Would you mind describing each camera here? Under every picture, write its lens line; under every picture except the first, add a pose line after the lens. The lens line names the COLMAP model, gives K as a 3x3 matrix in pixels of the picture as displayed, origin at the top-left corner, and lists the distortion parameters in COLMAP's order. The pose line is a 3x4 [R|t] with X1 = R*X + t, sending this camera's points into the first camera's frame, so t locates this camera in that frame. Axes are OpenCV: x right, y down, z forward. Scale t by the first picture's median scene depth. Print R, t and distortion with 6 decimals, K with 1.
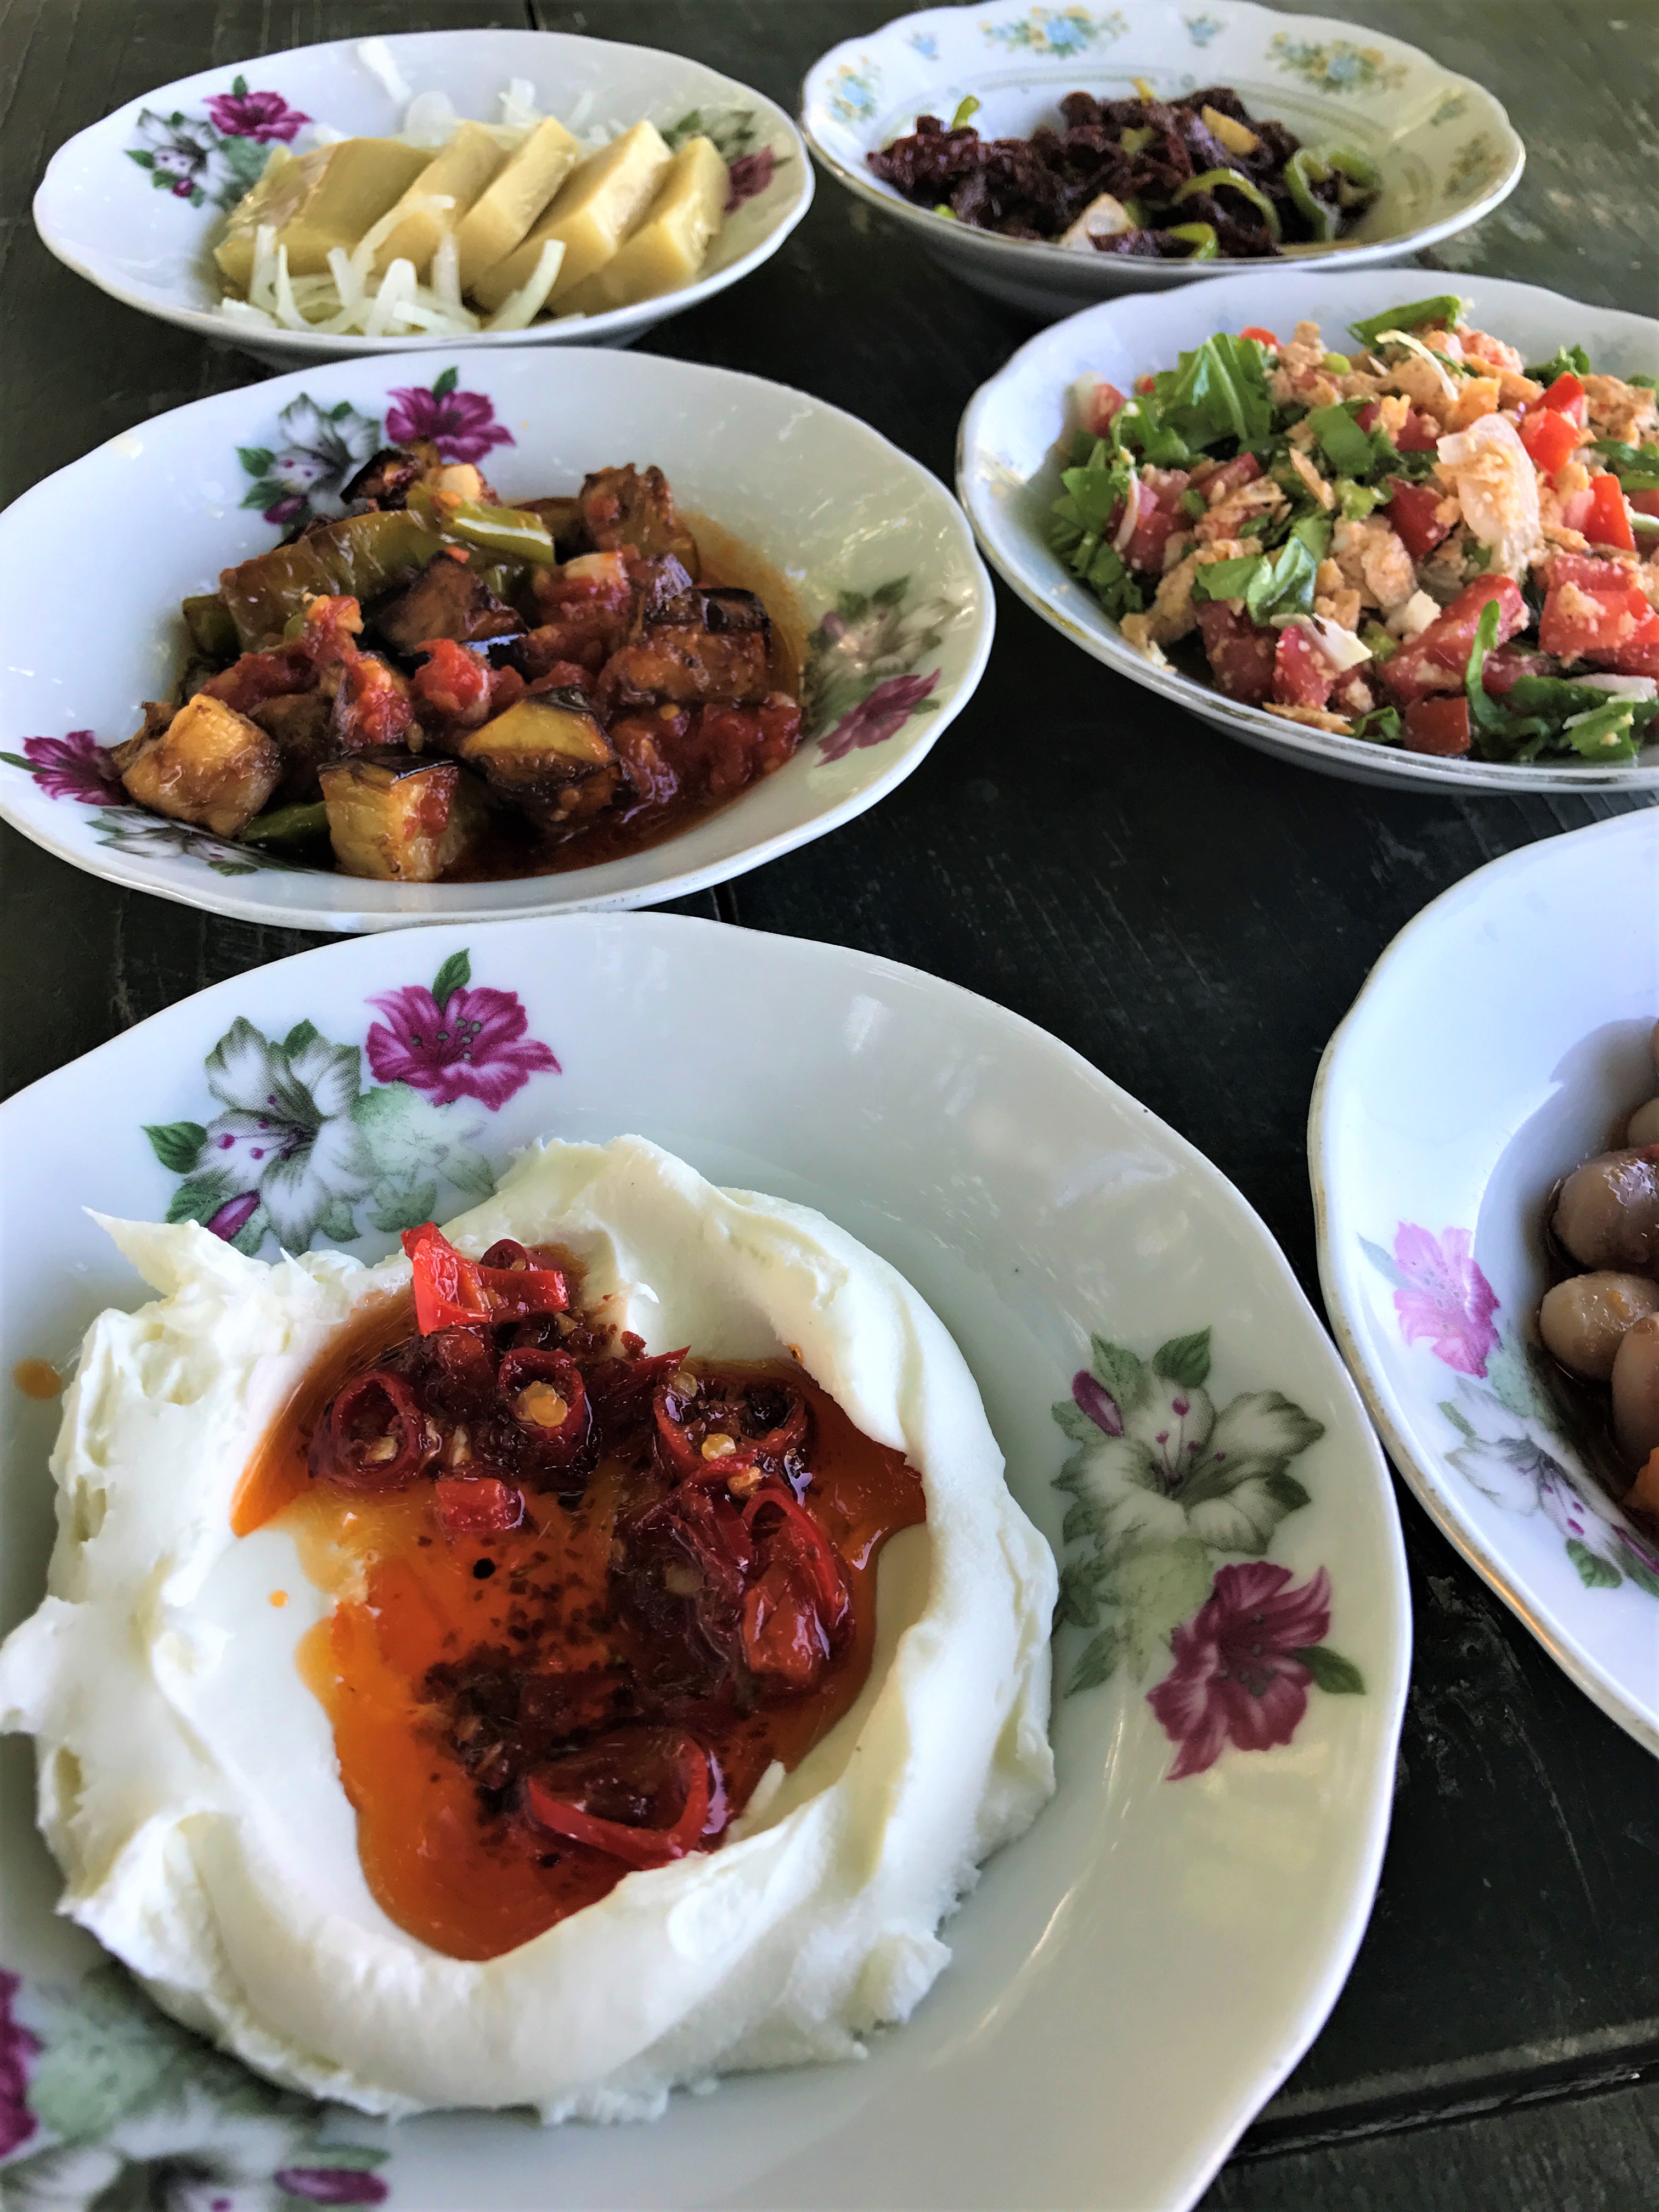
lens RADIAL K [[1826.1, 0, 829.5], [0, 1826.1, 1106.0], [0, 0, 1]] dist [-0.044951, -0.006734]
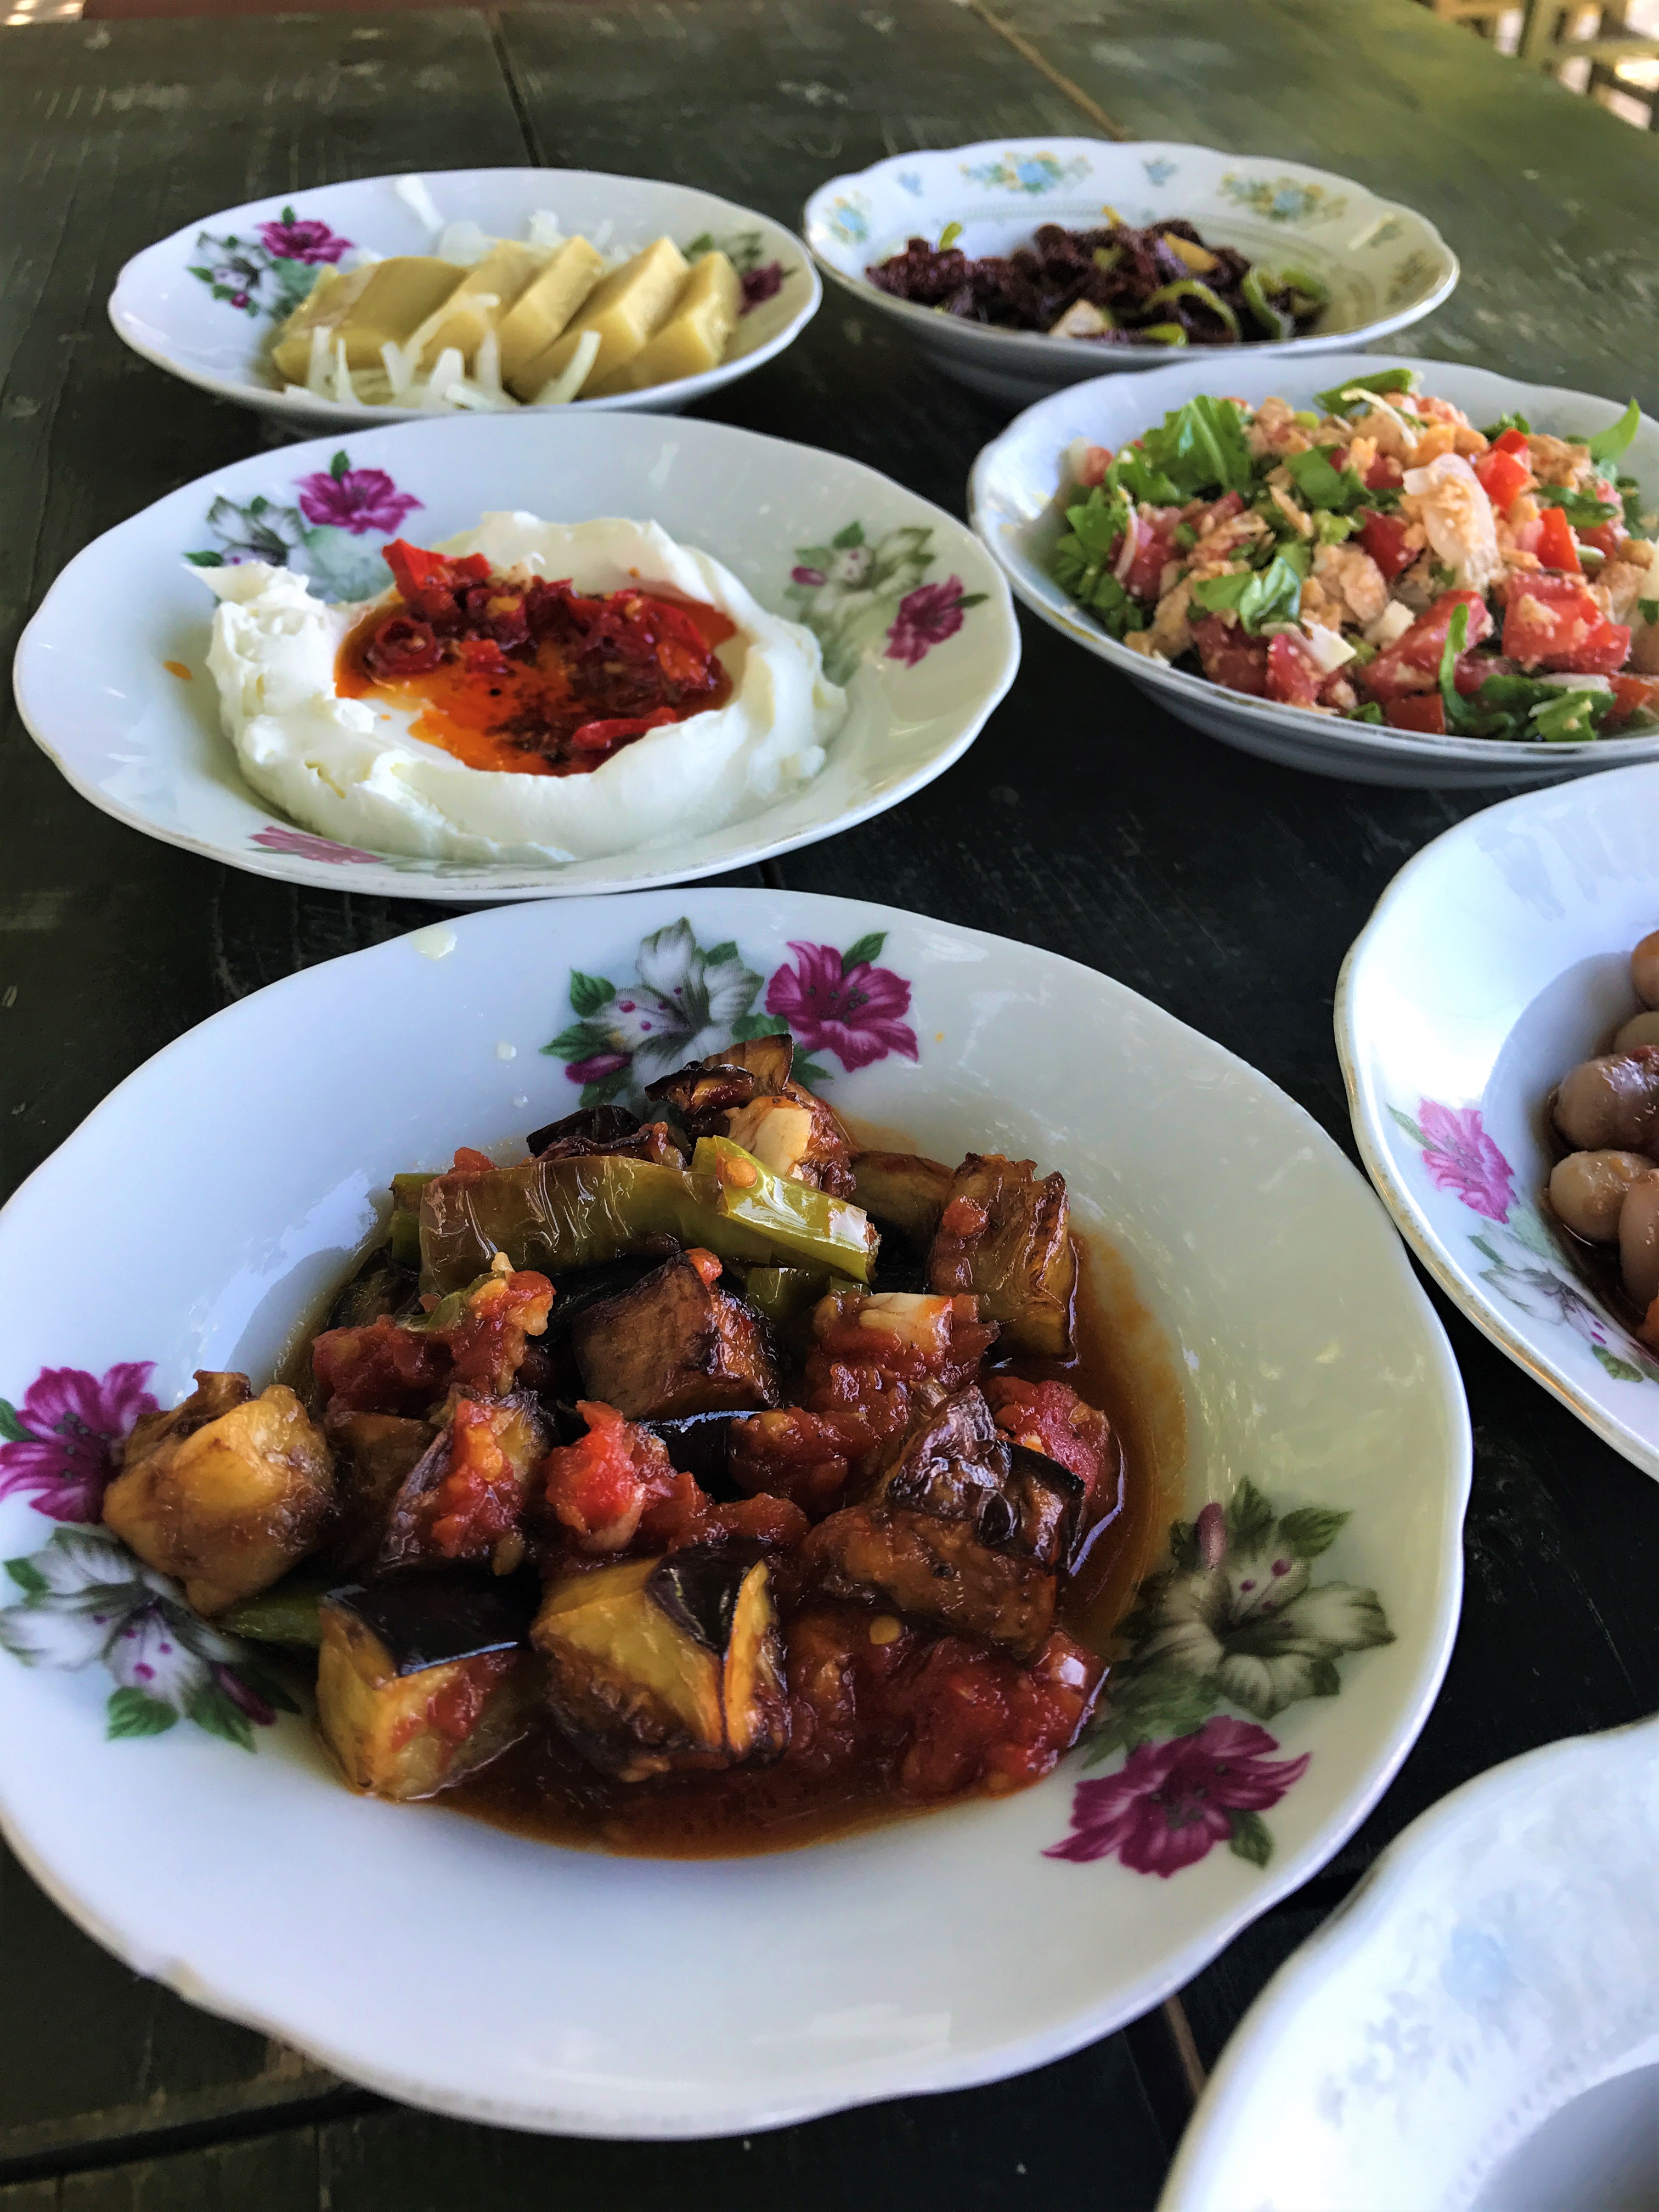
lens RADIAL K [[1782.4, 0, 859.0], [0, 1782.4, 1107.1], [0, 0, 1]] dist [-0.054285, 0.001509]
pose [[0.999307, -0.024038, 0.028424, -0.036849], [0.026176, 0.996657, -0.077399, 0.091788], [-0.026469, 0.078089, 0.996595, -0.041084]]
